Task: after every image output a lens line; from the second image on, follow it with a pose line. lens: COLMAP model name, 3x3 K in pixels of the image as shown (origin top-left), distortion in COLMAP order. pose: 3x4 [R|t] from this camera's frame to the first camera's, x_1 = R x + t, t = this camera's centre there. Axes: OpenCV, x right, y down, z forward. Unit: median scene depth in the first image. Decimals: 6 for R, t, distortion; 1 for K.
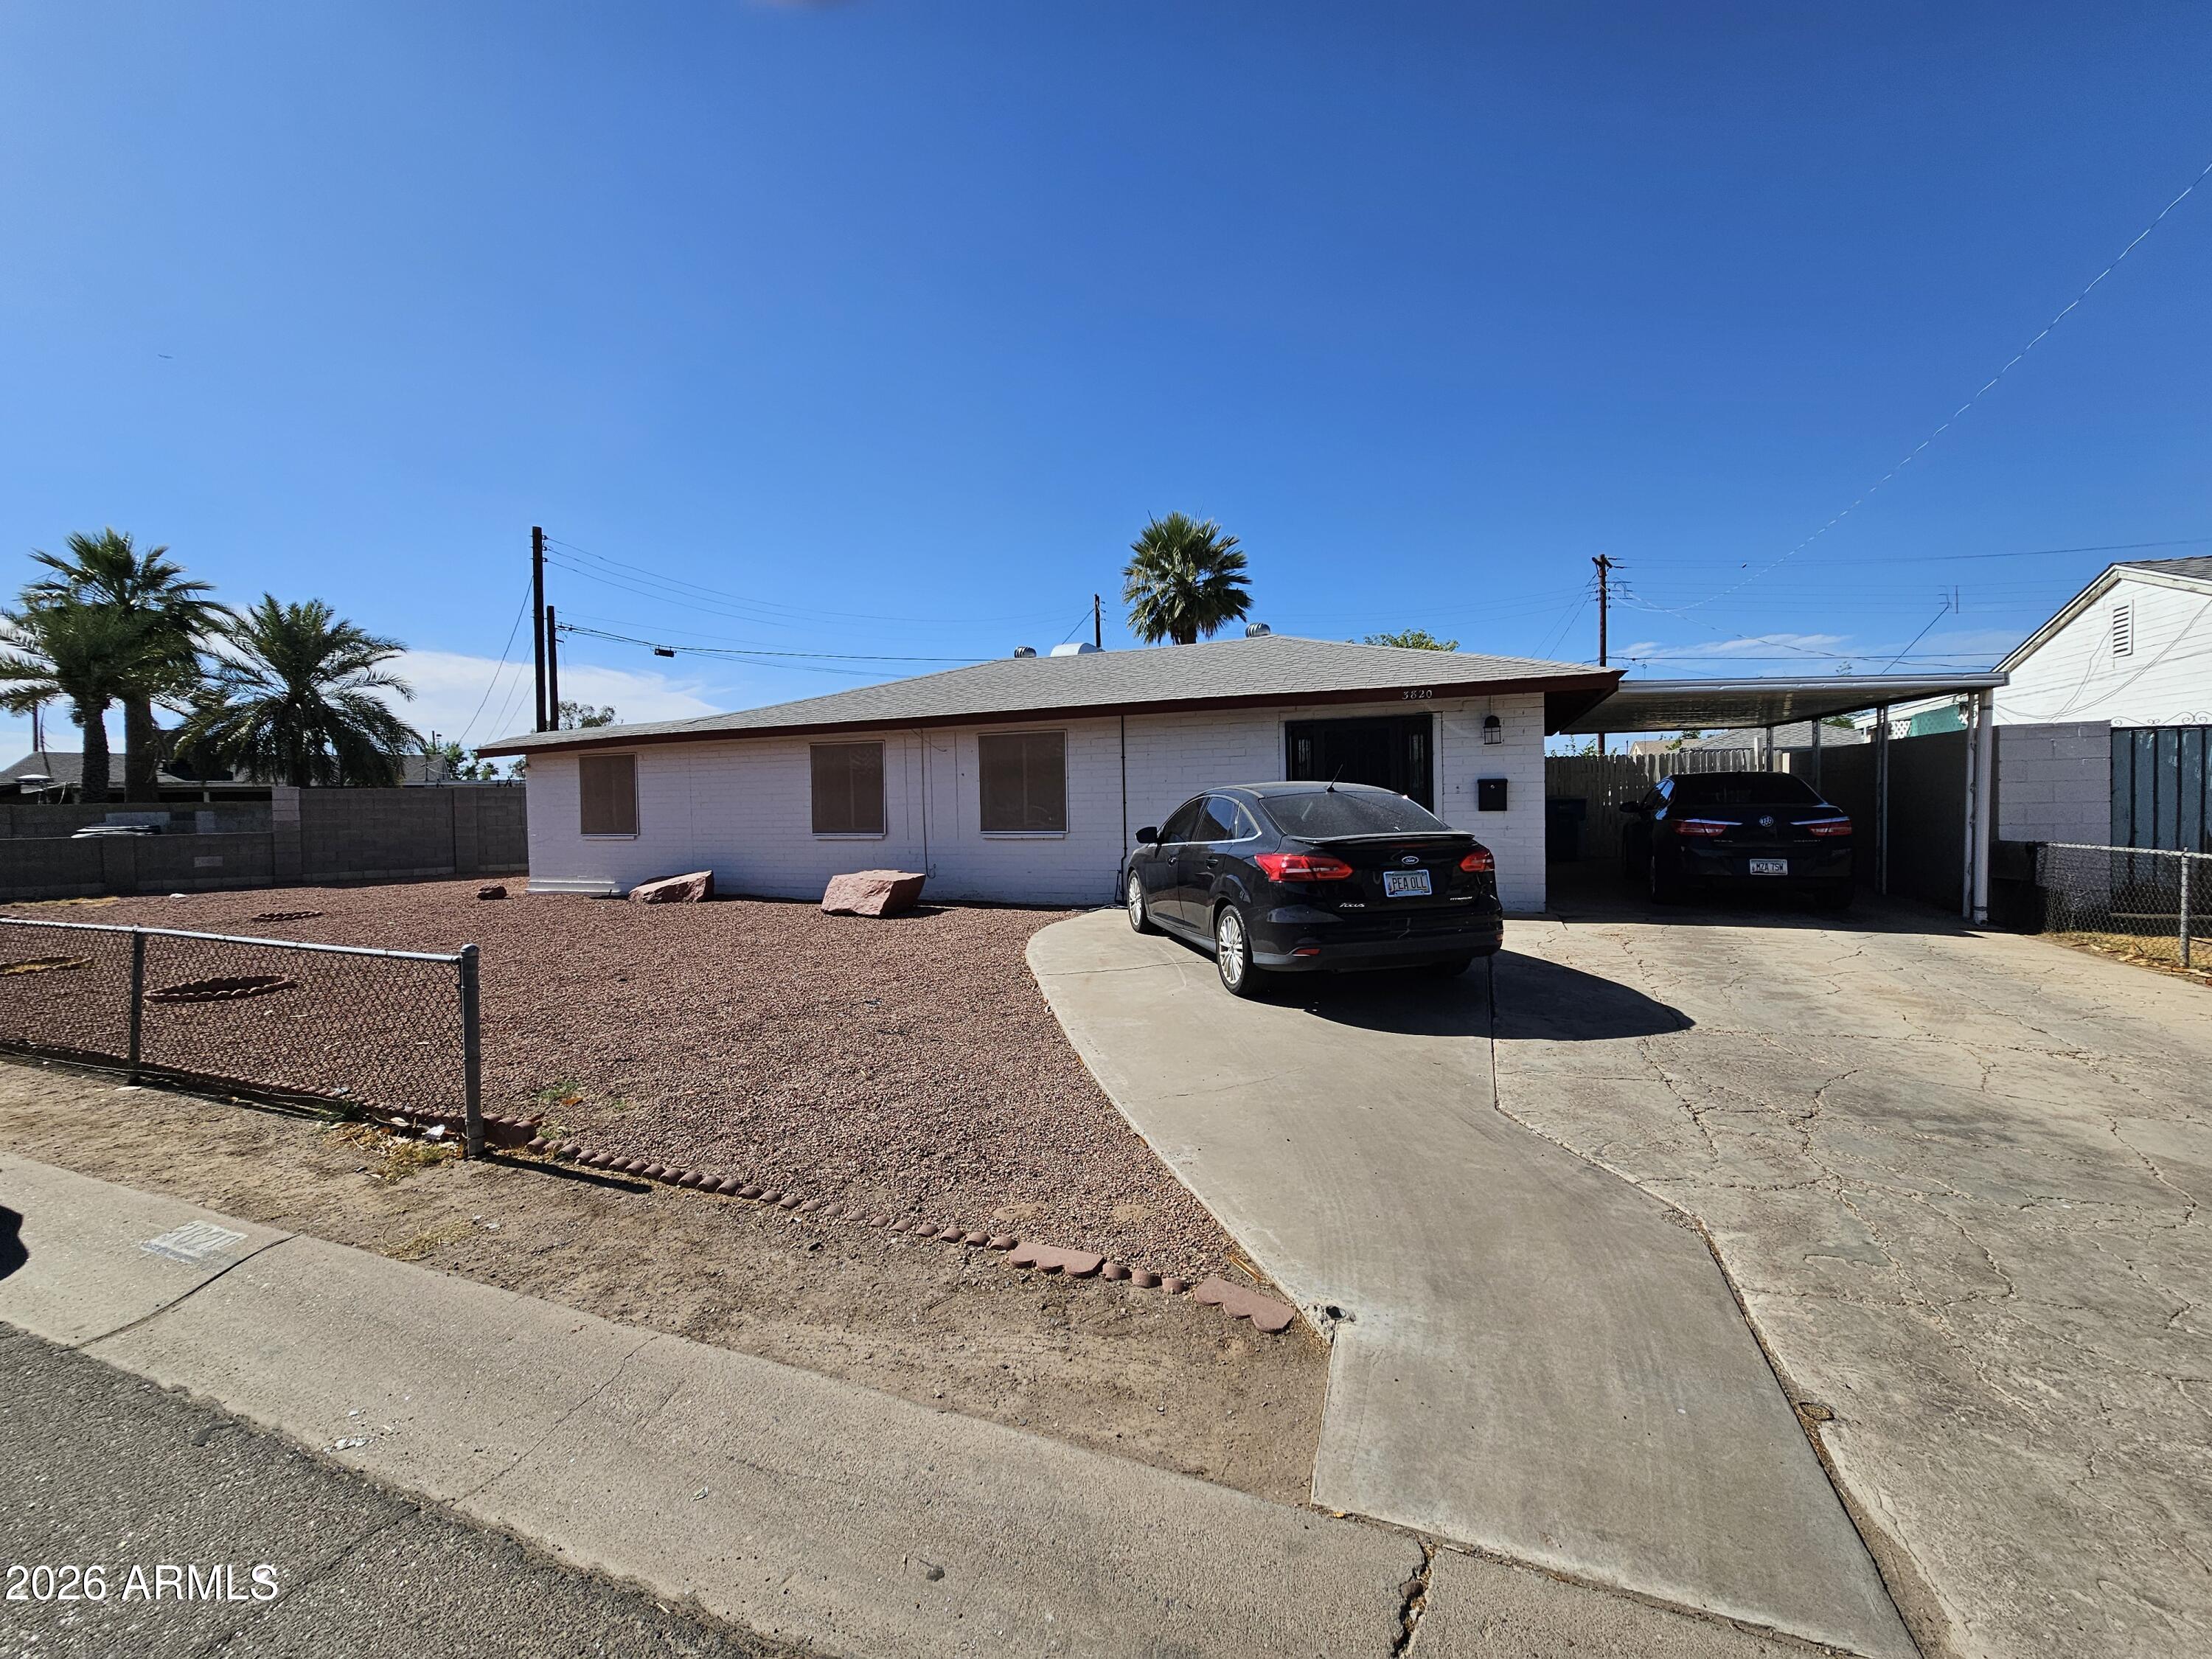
lens RADIAL K [[898.8, 0, 1119.3], [0, 898.8, 820.8], [0, 0, 1]] dist [-0.001521, 0.000348]
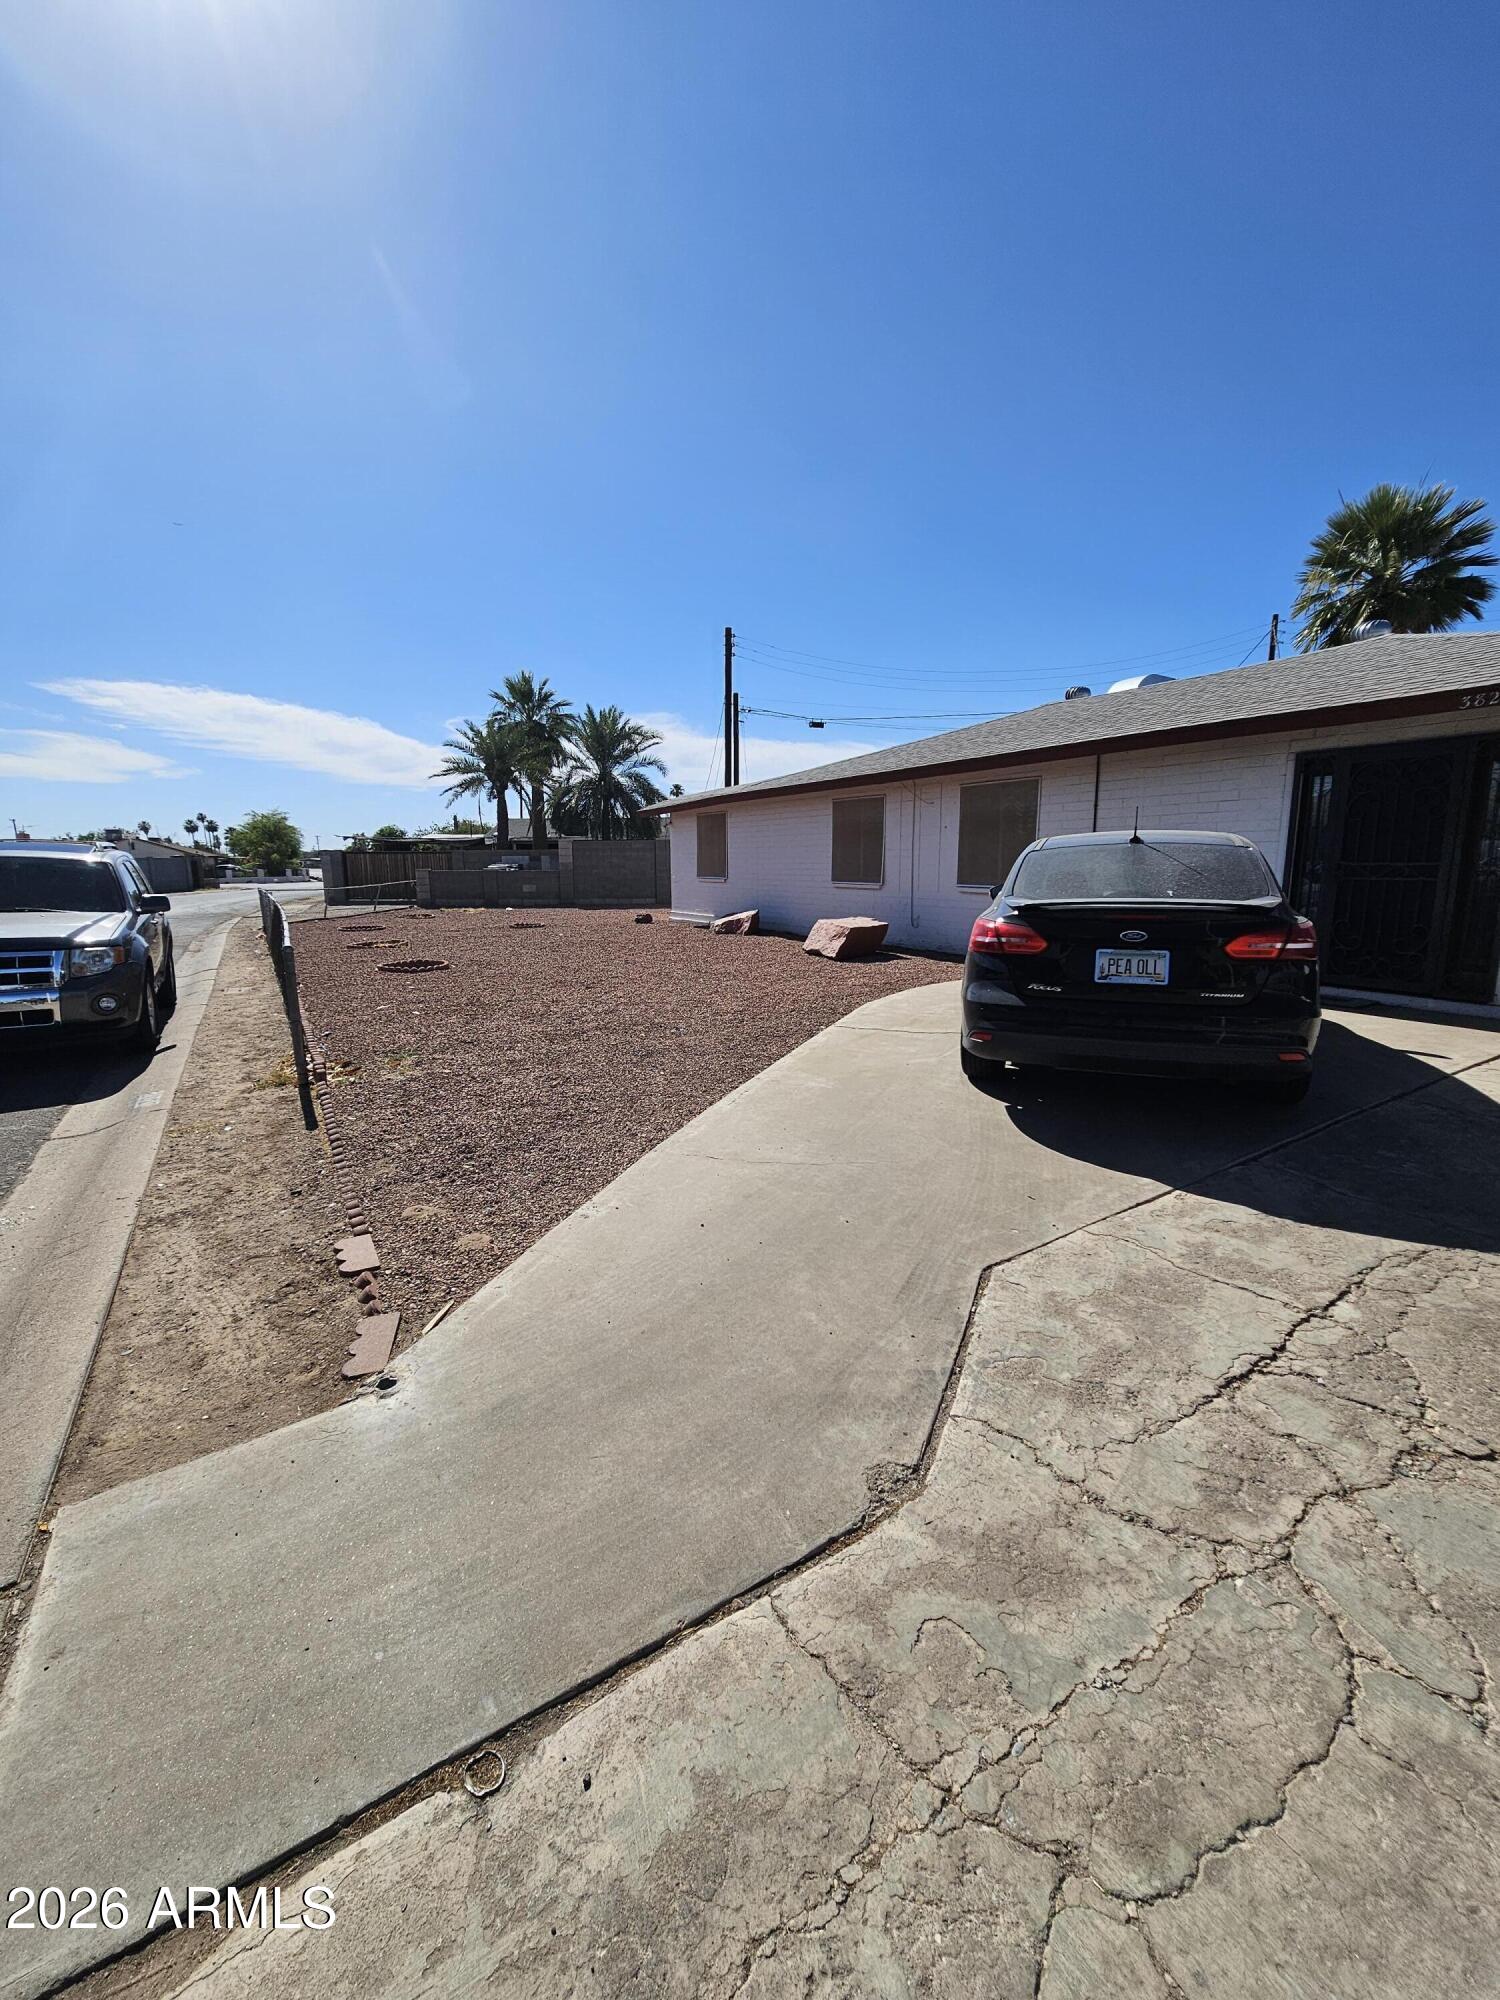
lens RADIAL K [[812.6, 0, 753.7], [0, 812.6, 1009.7], [0, 0, 1]] dist [-0.001521, 0.000348]
pose [[0.803057, 0.123249, -0.583018, 0.284695], [-0.025282, 0.984543, 0.173307, -0.002872], [0.595366, -0.124435, 0.793760, 0.165924]]
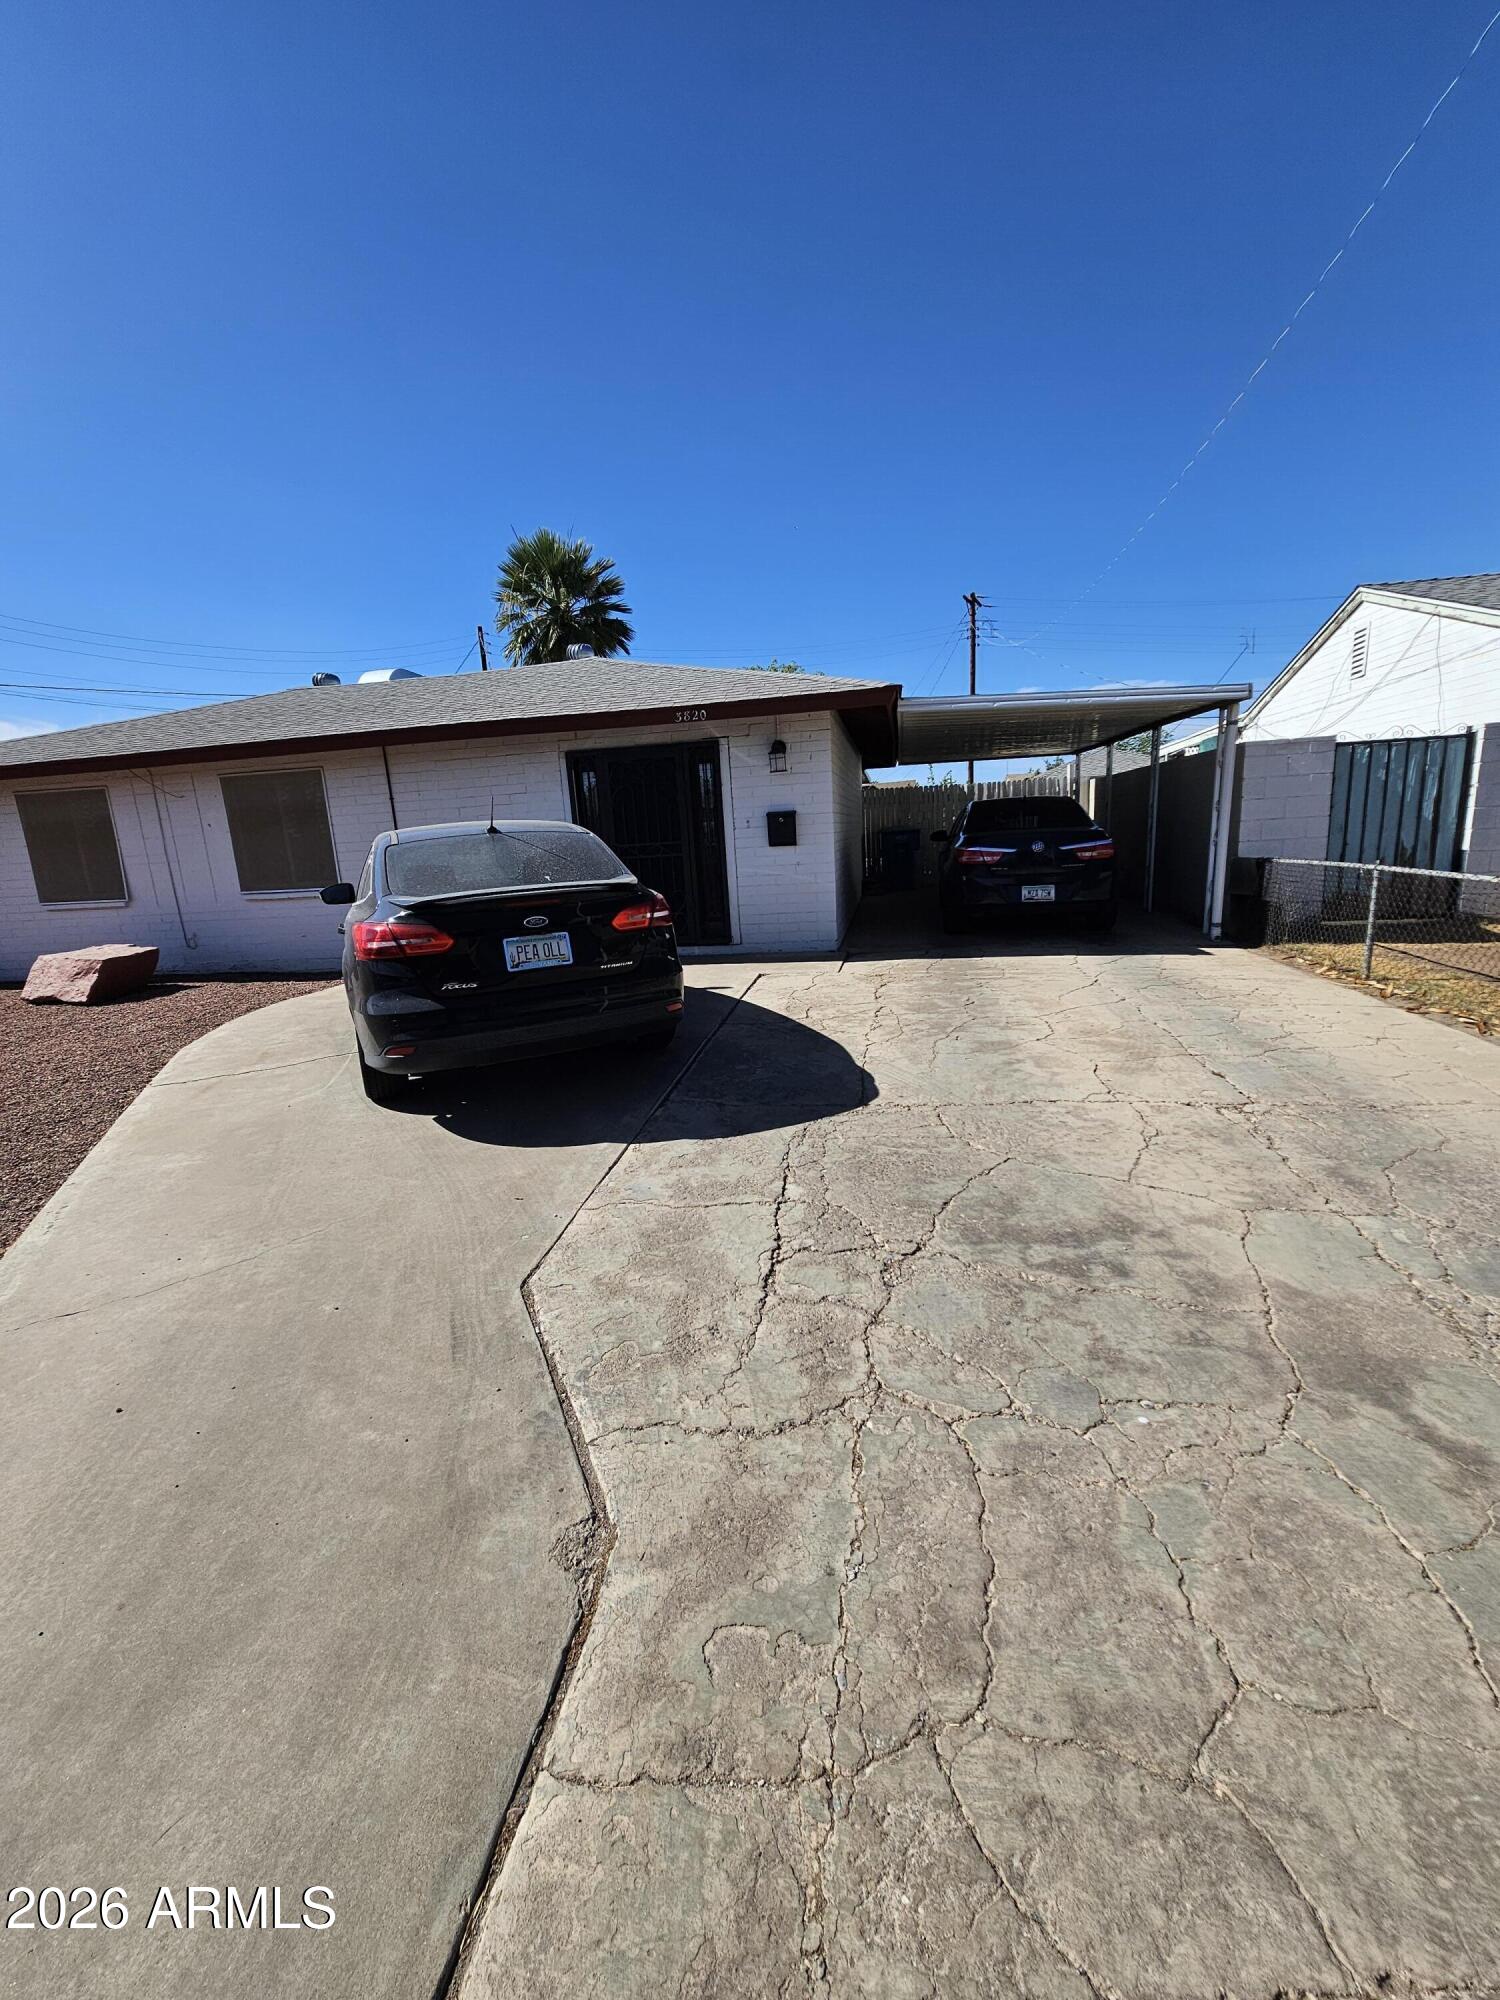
lens RADIAL K [[812.6, 0, 755.8], [0, 812.6, 1010.1], [0, 0, 1]] dist [-0.001521, 0.000348]
pose [[0.976589, -0.078721, 0.200190, 0.219355], [0.041016, 0.981703, 0.185950, -0.002031], [-0.211165, -0.173386, 0.961949, 0.170991]]
